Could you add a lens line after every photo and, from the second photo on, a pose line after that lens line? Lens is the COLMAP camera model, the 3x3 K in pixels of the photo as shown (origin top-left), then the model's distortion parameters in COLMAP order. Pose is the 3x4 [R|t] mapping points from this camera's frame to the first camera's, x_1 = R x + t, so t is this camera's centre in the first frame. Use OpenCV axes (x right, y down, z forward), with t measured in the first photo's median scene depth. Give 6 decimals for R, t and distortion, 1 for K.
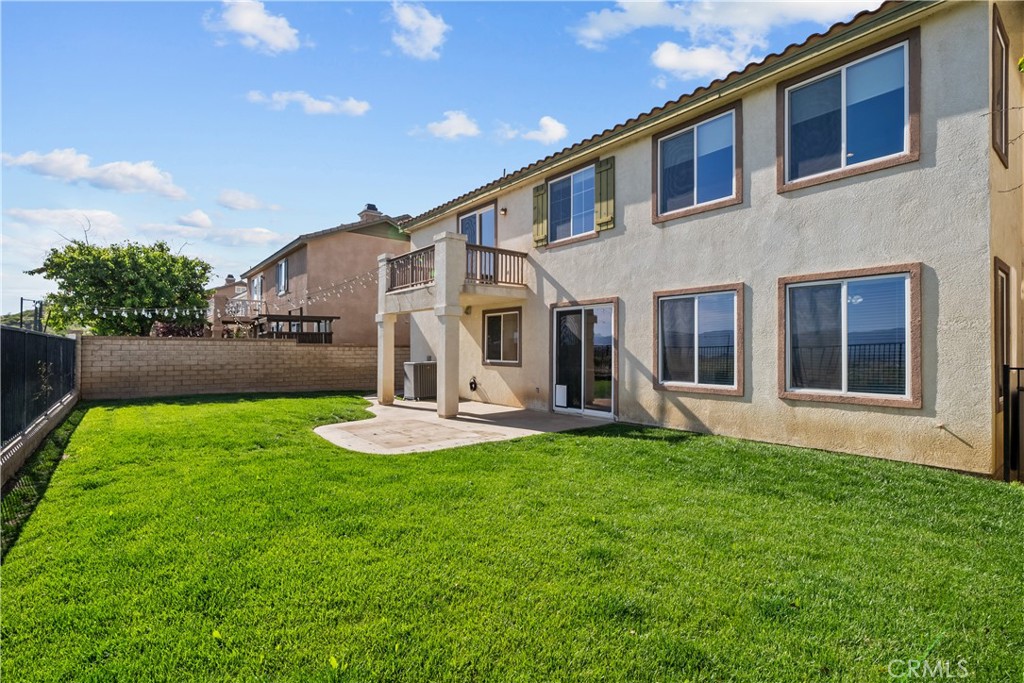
lens RADIAL K [[483.4, 0, 512.0], [0, 483.4, 341.5], [0, 0, 1]] dist [0.000577, 0.000001]
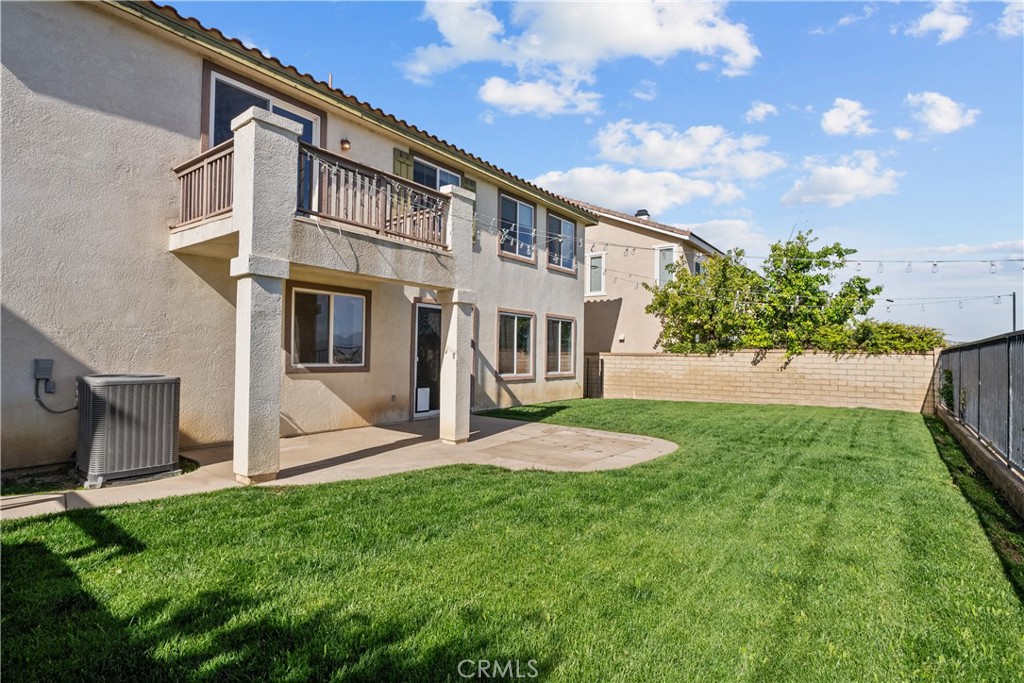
lens RADIAL K [[507.6, 0, 508.5], [0, 507.6, 350.4], [0, 0, 1]] dist [-0.000867, -0.000305]
pose [[-0.242717, 0.002374, 0.970094, -0.798009], [-0.032095, 0.999430, -0.010476, 0.021356], [-0.969566, -0.033678, -0.242503, 0.983012]]
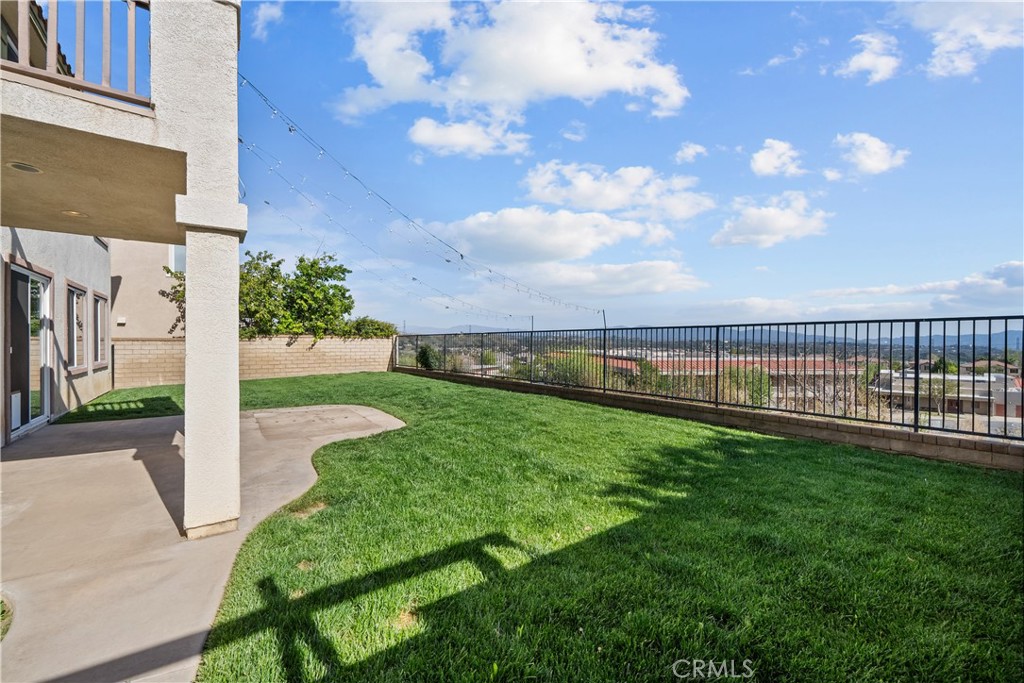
lens RADIAL K [[409.9, 0, 501.7], [0, 409.9, 344.5], [0, 0, 1]] dist [-0.008761, -0.000200]
pose [[-0.999153, -0.004598, 0.040897, -0.481840], [-0.005072, 0.999921, -0.011486, 0.028259], [-0.040841, -0.011684, -0.999097, 1.351914]]
